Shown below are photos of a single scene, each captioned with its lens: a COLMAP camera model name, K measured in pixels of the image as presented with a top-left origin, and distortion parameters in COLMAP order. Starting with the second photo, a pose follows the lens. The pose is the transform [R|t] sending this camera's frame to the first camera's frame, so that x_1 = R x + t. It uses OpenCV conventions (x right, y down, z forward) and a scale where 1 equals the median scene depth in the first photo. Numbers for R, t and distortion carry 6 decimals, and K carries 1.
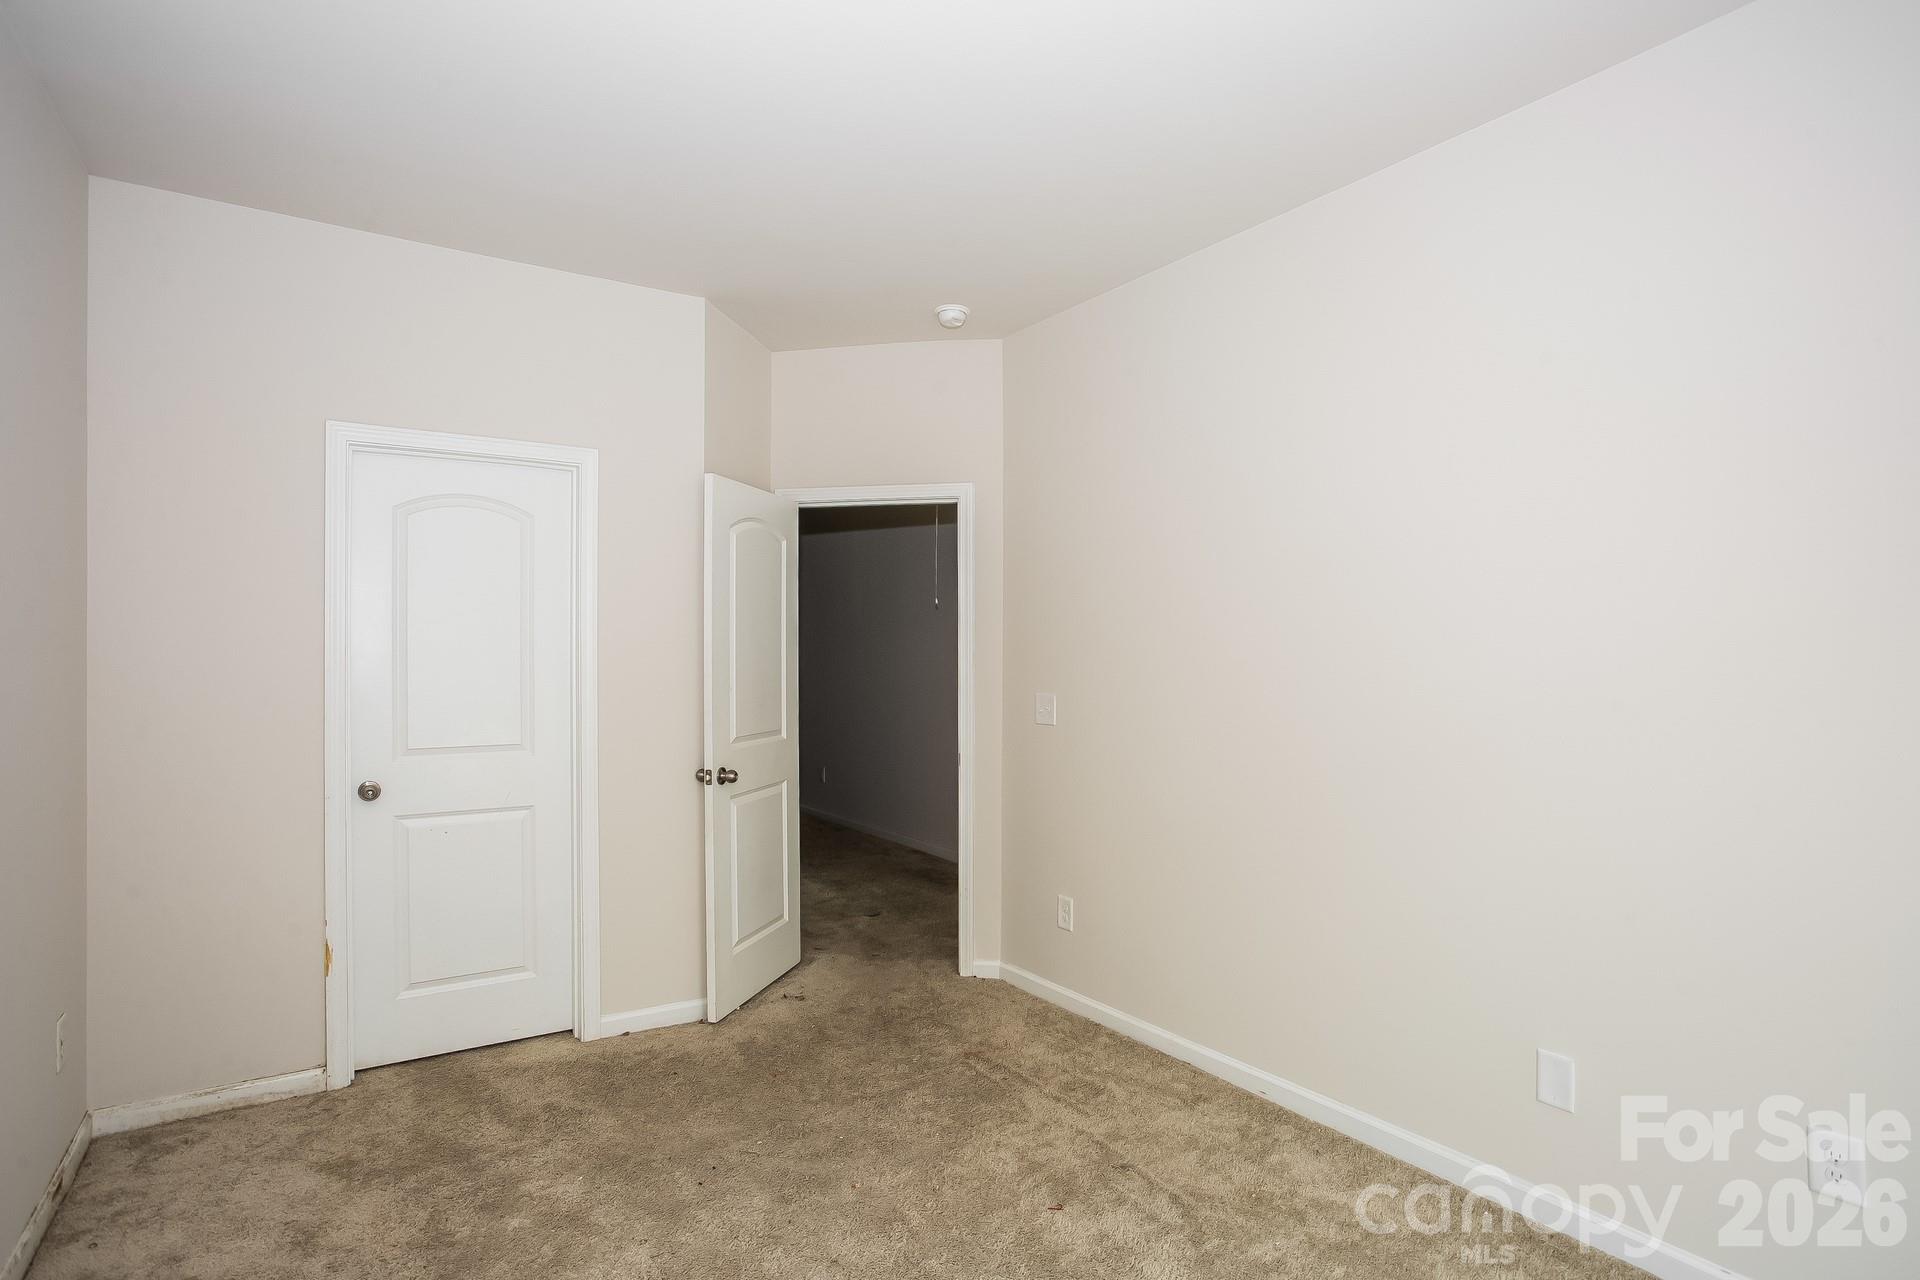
lens RADIAL K [[961.8, 0, 1008.3], [0, 961.8, 645.3], [0, 0, 1]] dist [-0.047004, 0.000044]
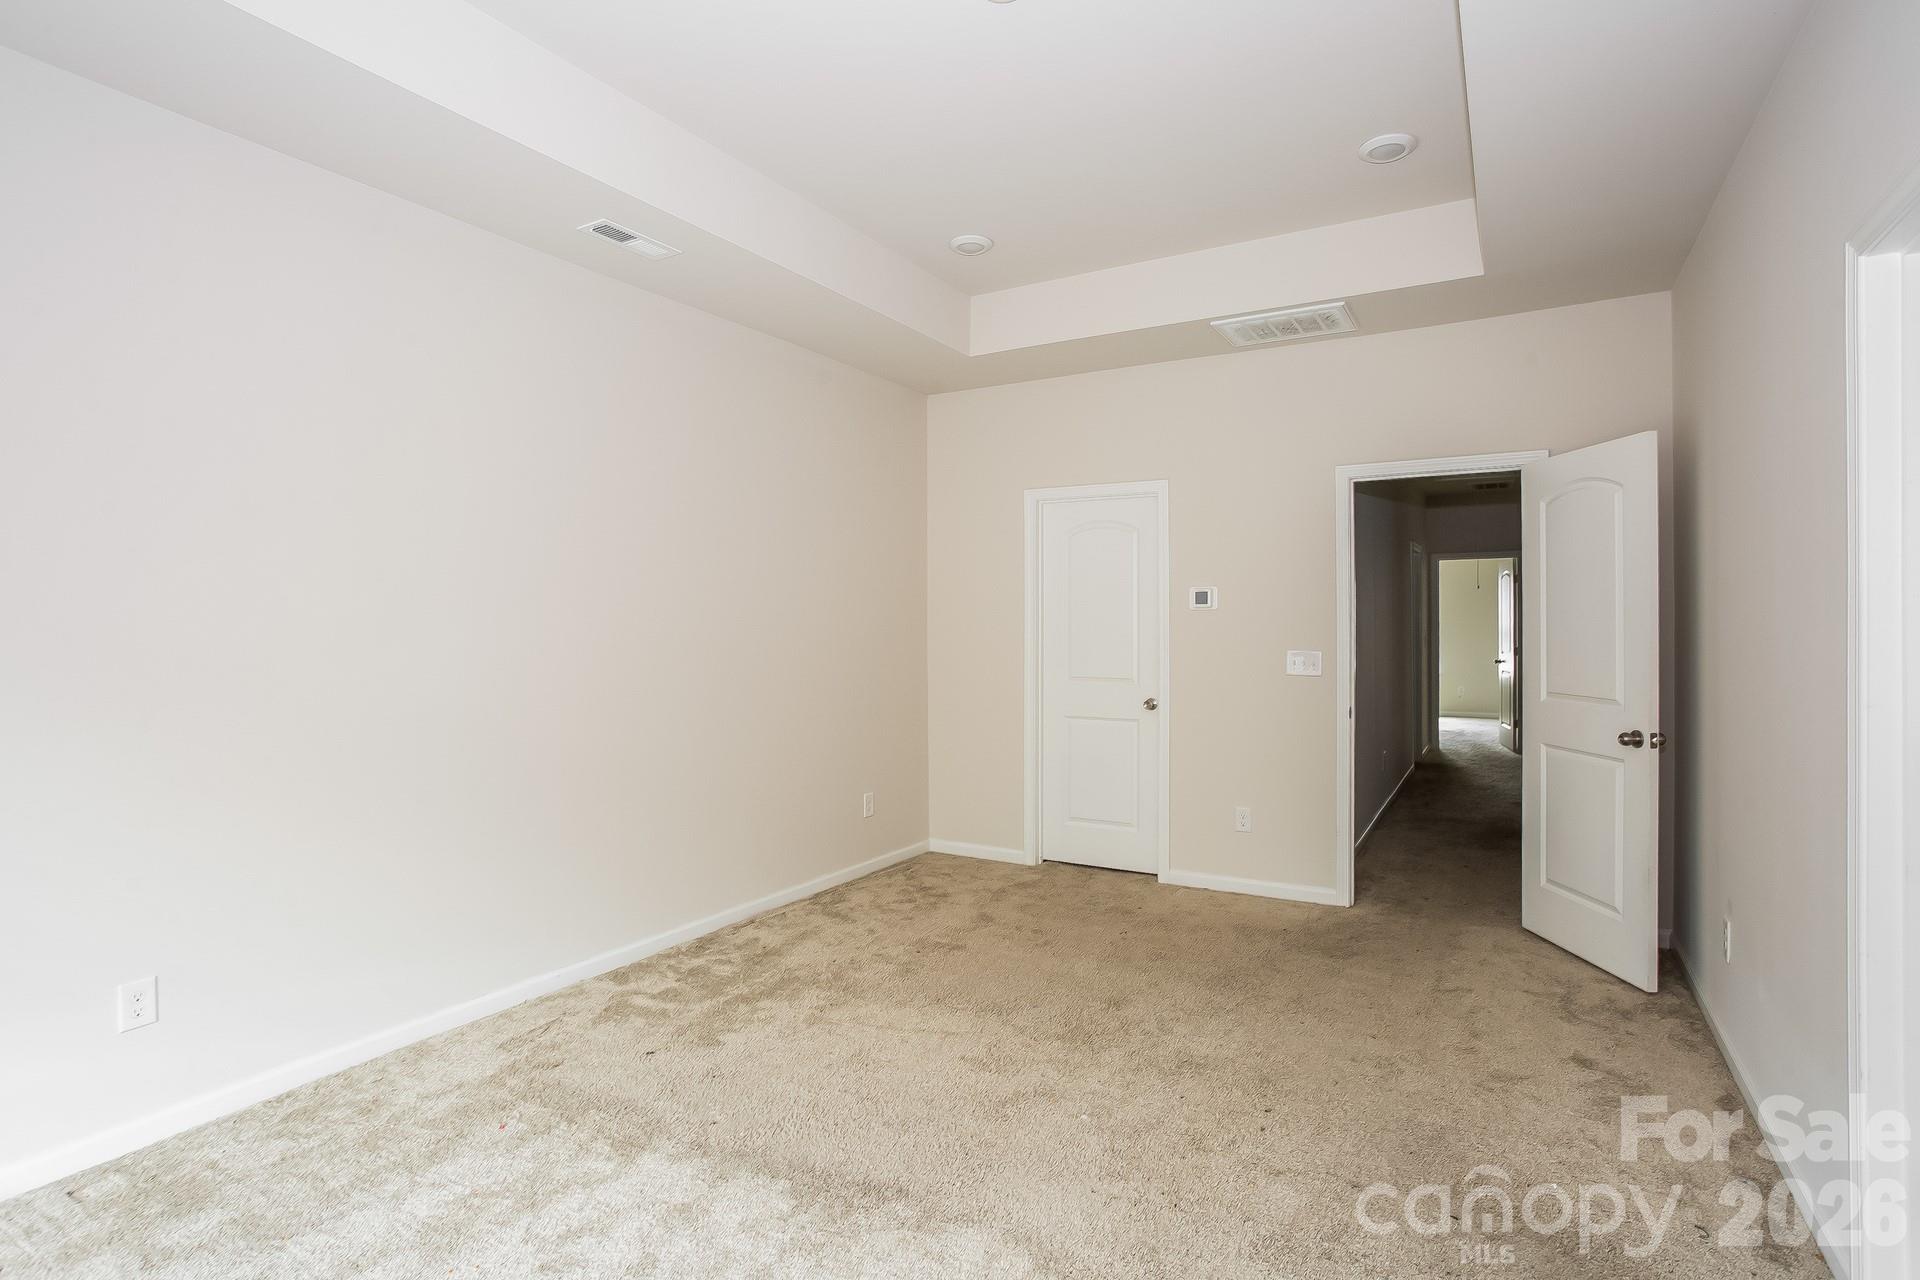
lens RADIAL K [[996.7, 0, 915.9], [0, 996.7, 632.1], [0, 0, 1]] dist [-0.034610, 0.000525]
pose [[0.433918, 0.004758, -0.900940, 0.790549], [0.001457, 0.999981, 0.005983, 0.017716], [0.900951, -0.003908, 0.433902, -0.014913]]
